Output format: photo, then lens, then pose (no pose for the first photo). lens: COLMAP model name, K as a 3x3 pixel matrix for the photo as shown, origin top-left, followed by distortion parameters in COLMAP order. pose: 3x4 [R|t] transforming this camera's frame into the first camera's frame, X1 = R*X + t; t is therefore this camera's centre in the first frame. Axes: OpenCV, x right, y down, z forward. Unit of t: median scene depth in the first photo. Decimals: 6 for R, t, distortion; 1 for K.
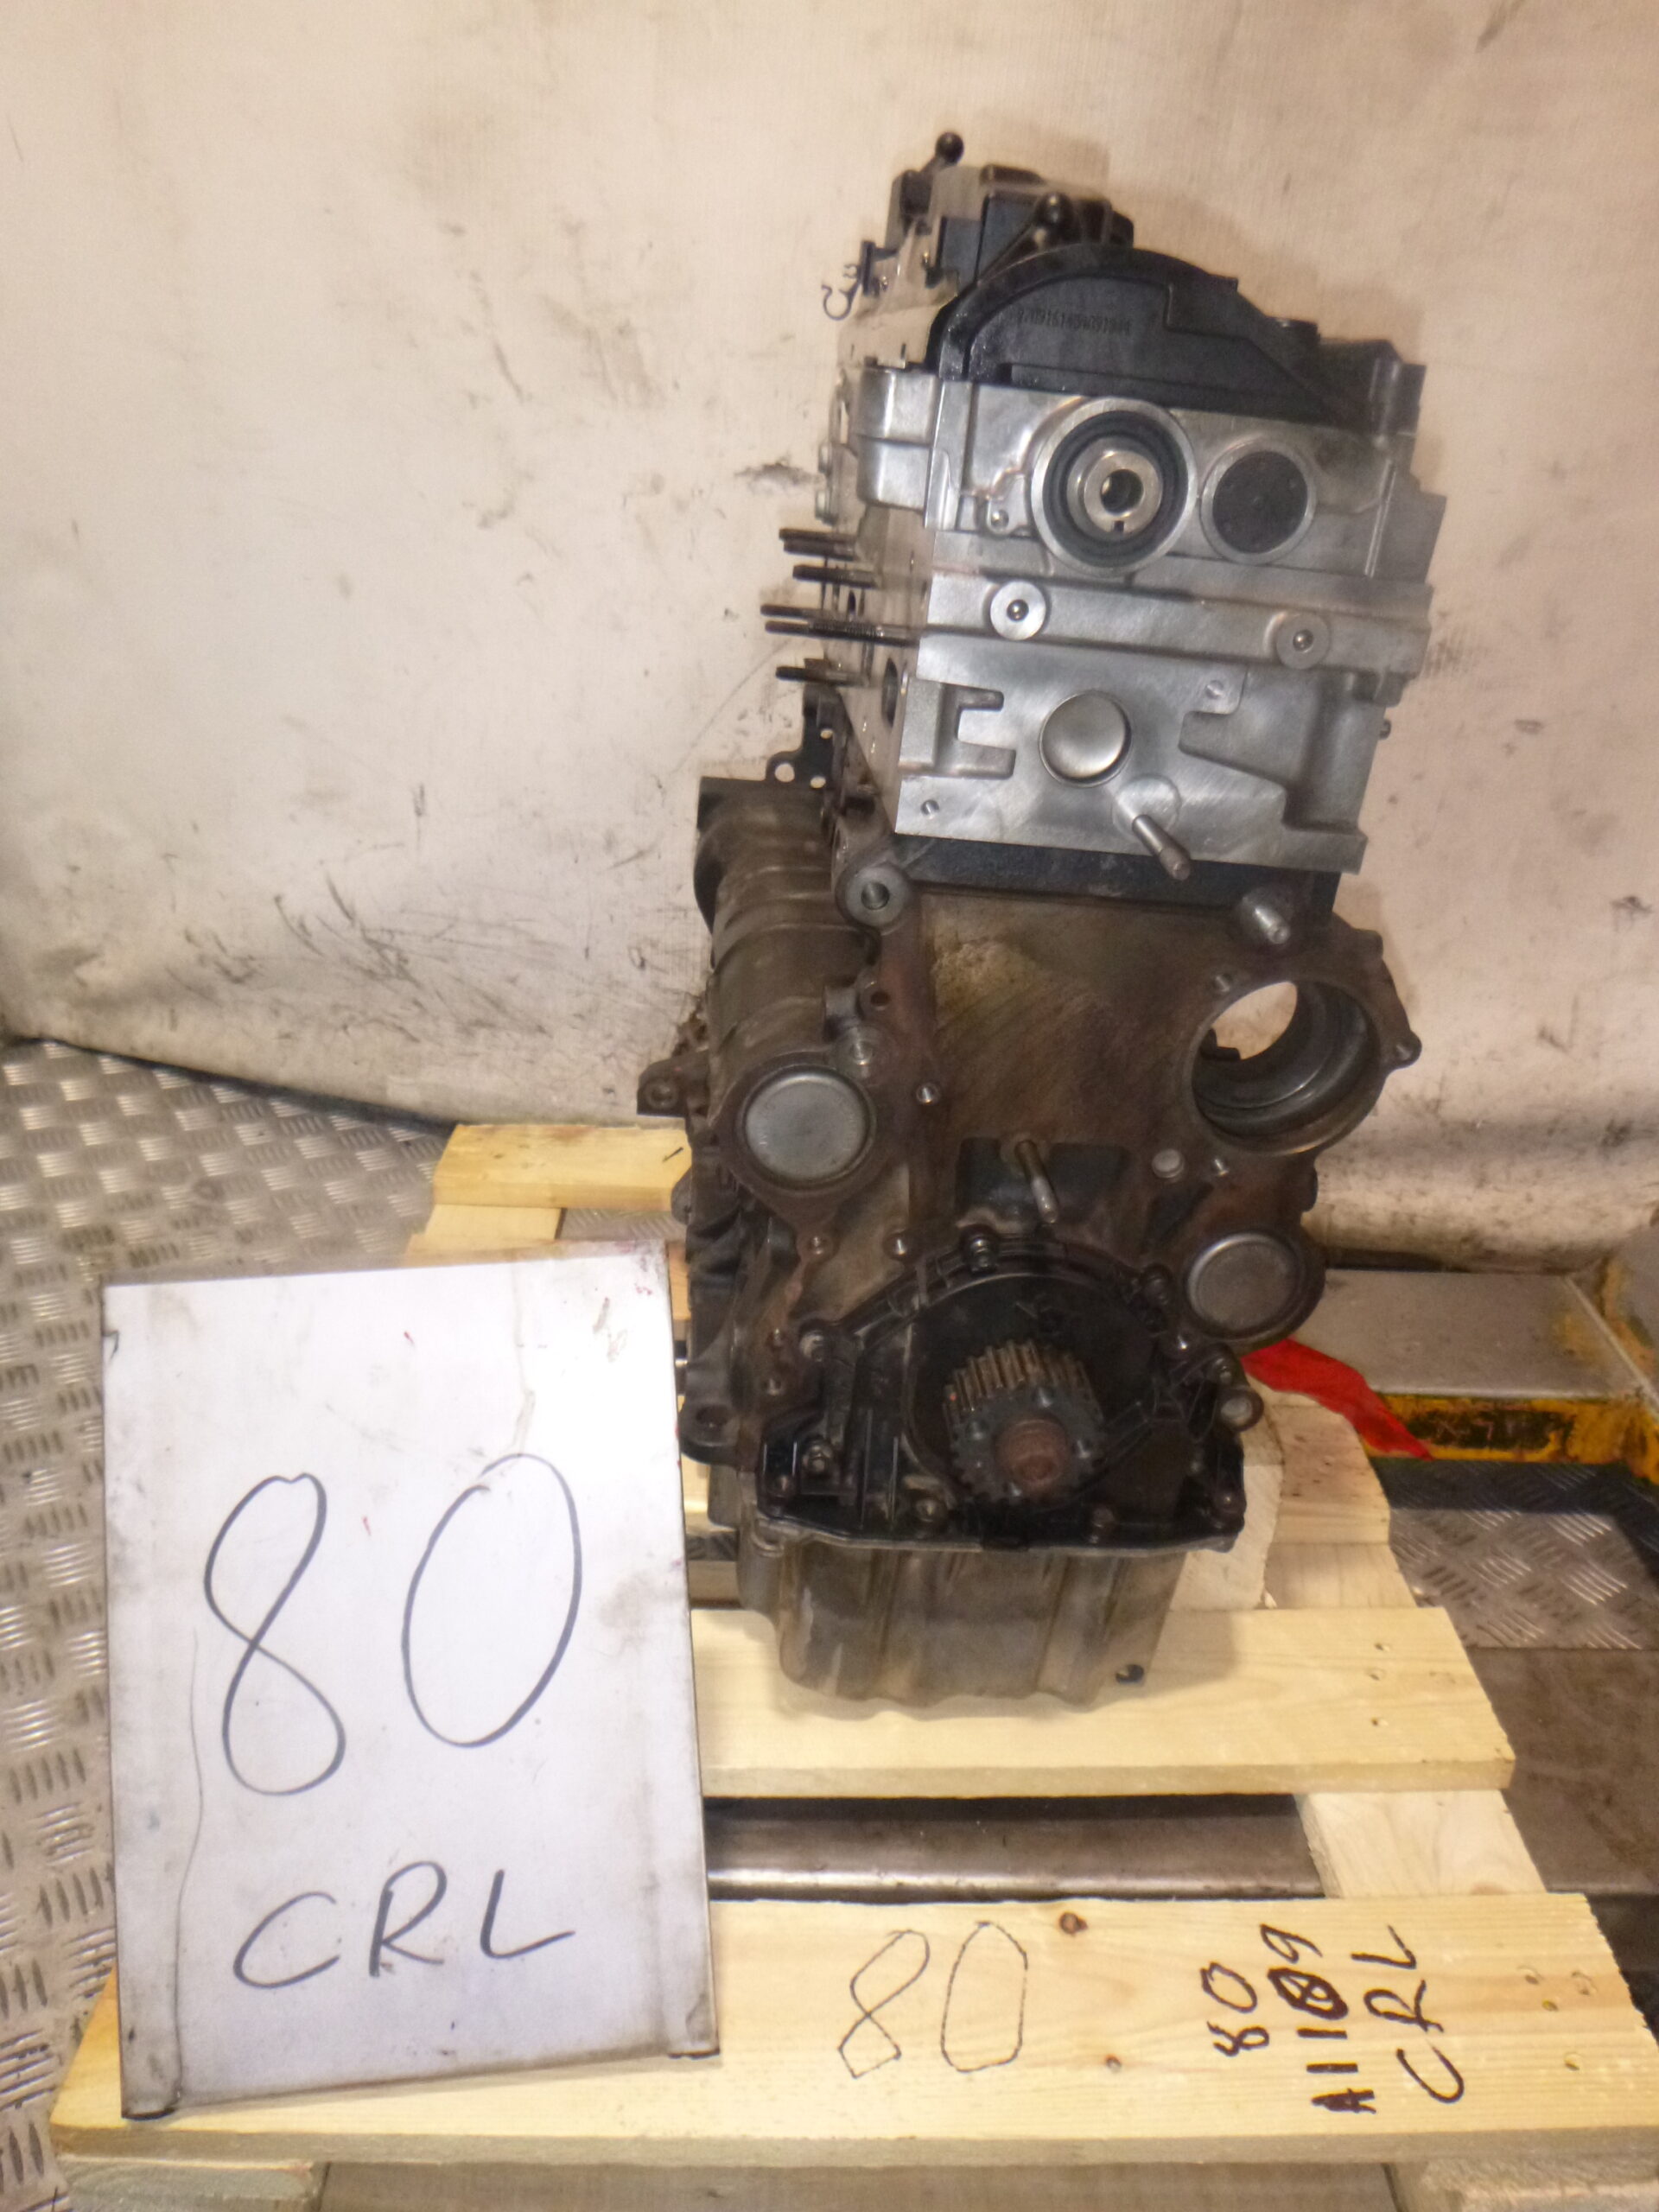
lens RADIAL K [[1640.7, 0, 804.7], [0, 1640.7, 1170.2], [0, 0, 1]] dist [-0.027891, -0.005296]
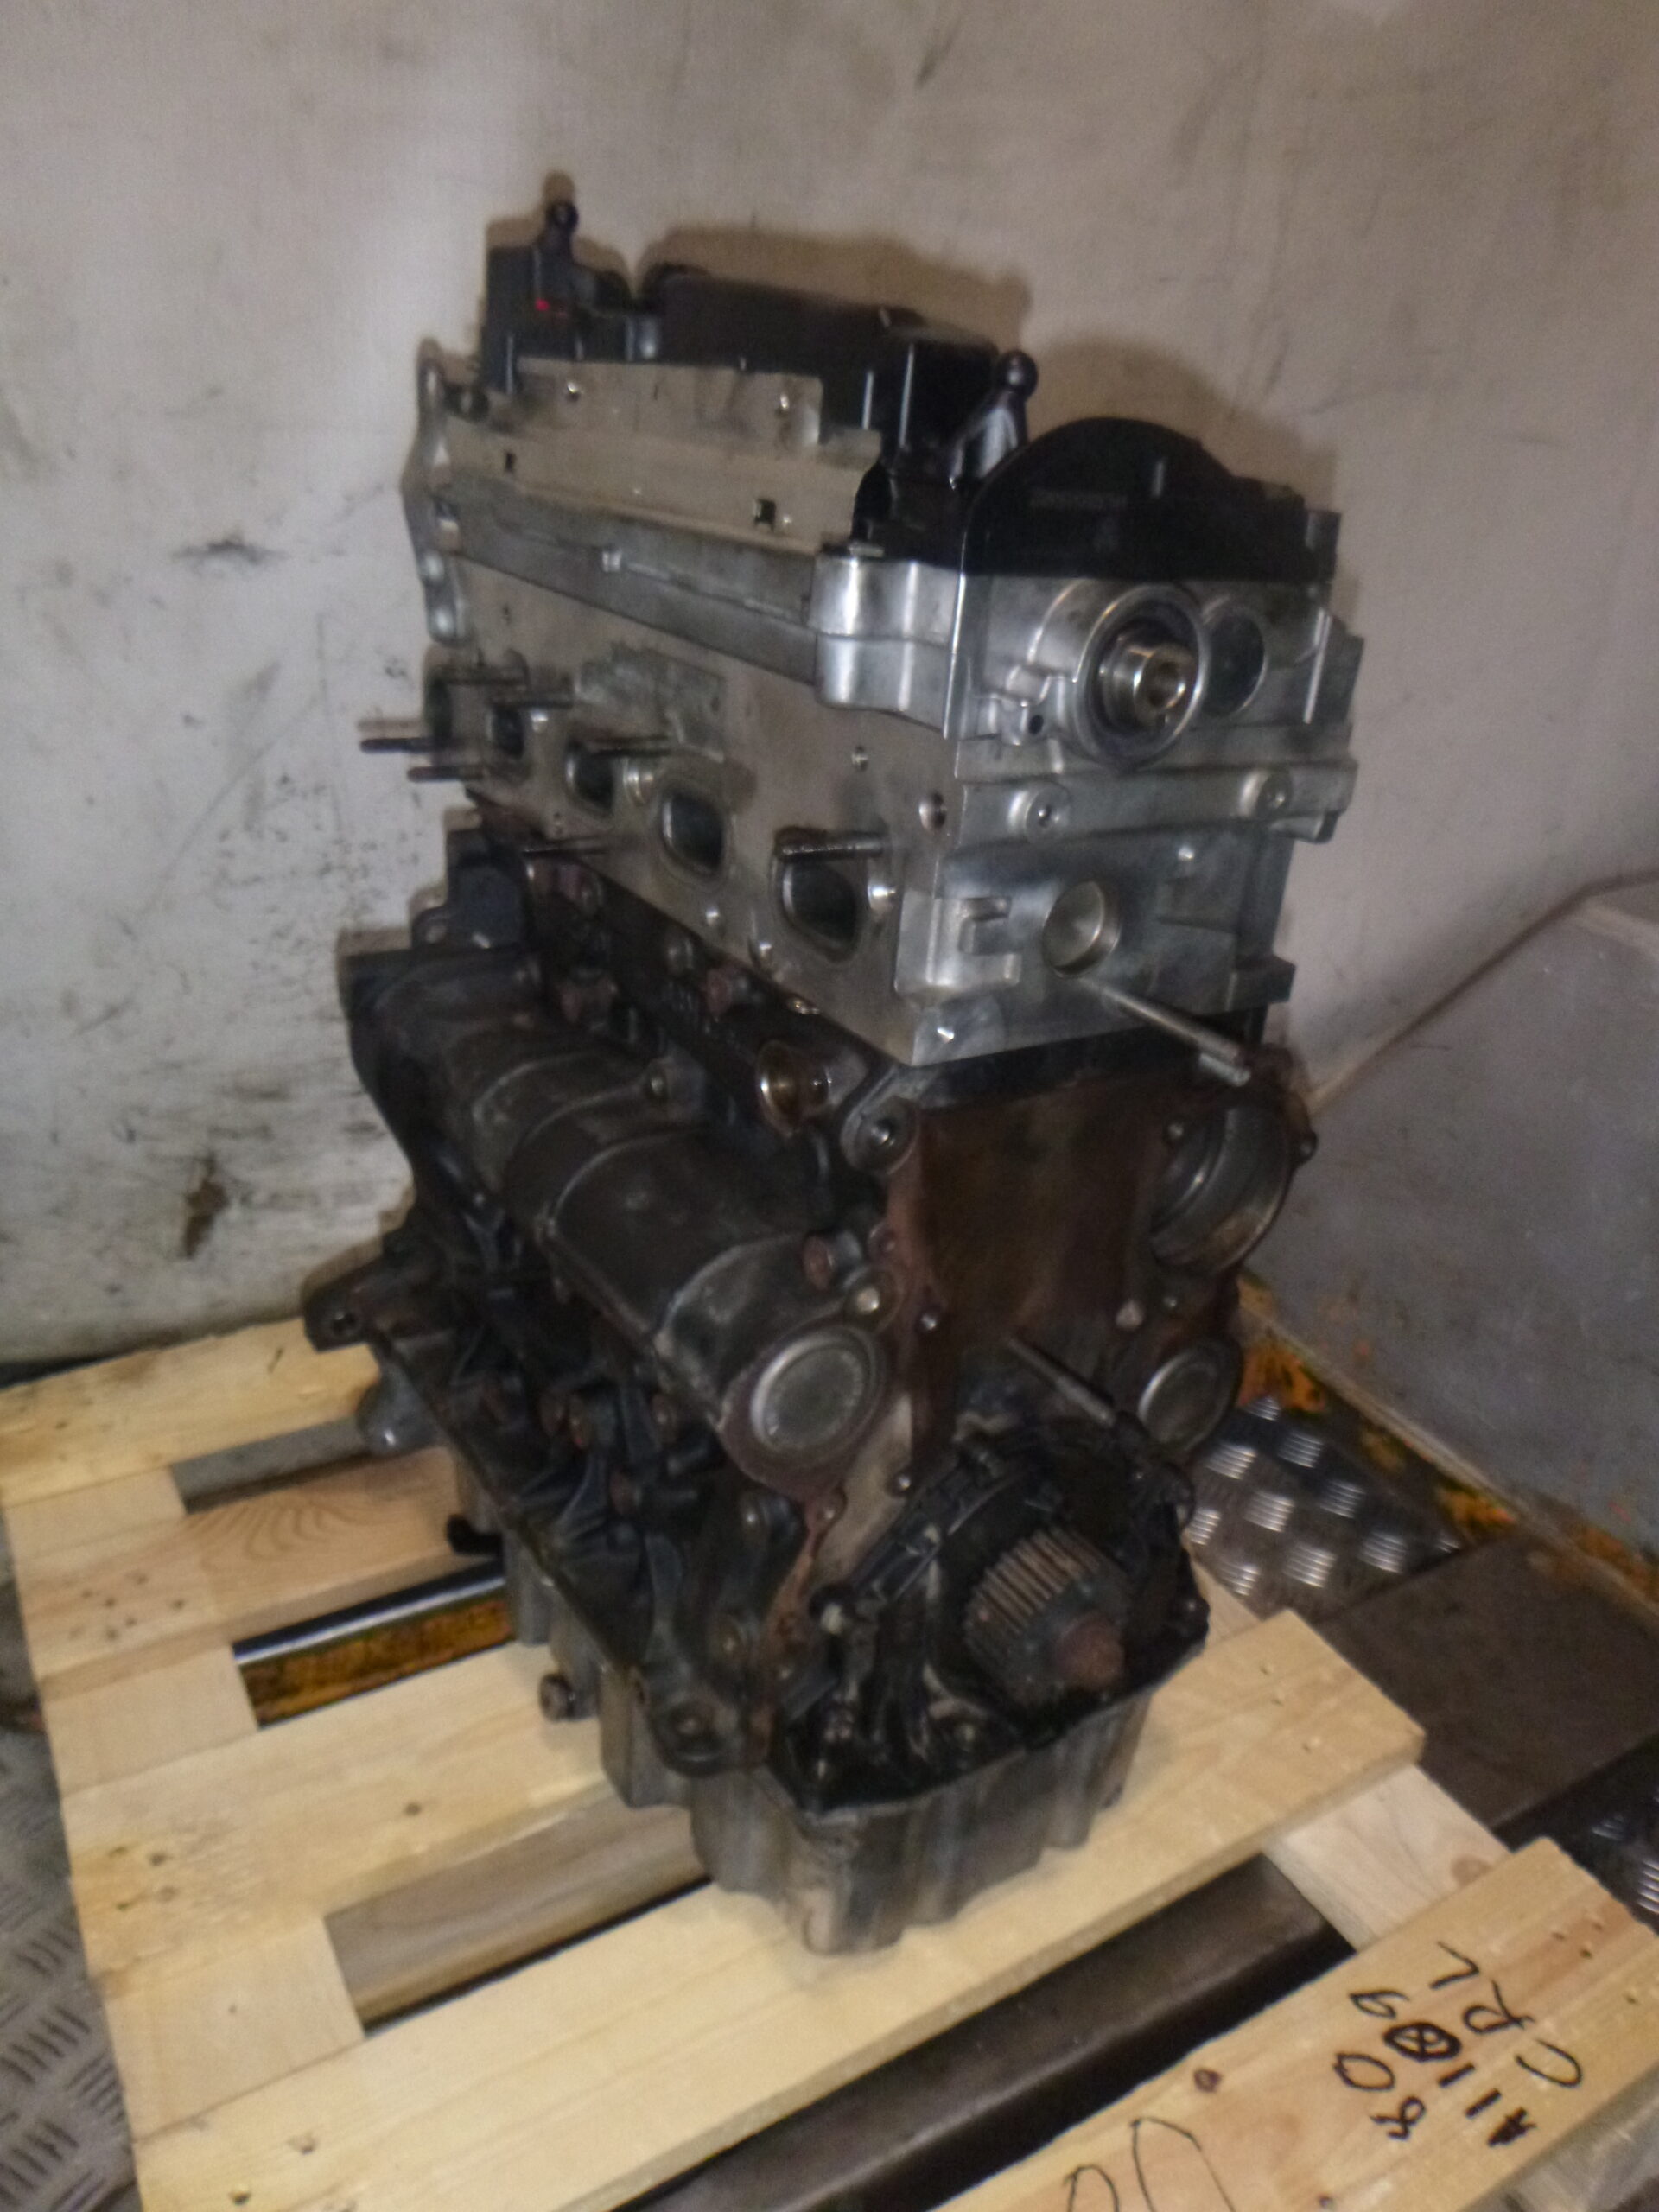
lens RADIAL K [[1640.7, 0, 804.7], [0, 1640.7, 1170.2], [0, 0, 1]] dist [-0.027891, -0.005296]
pose [[0.866519, -0.237481, 0.439029, -0.348728], [0.222676, 0.971110, 0.085795, -0.212573], [-0.446721, 0.023418, 0.894367, 0.214846]]
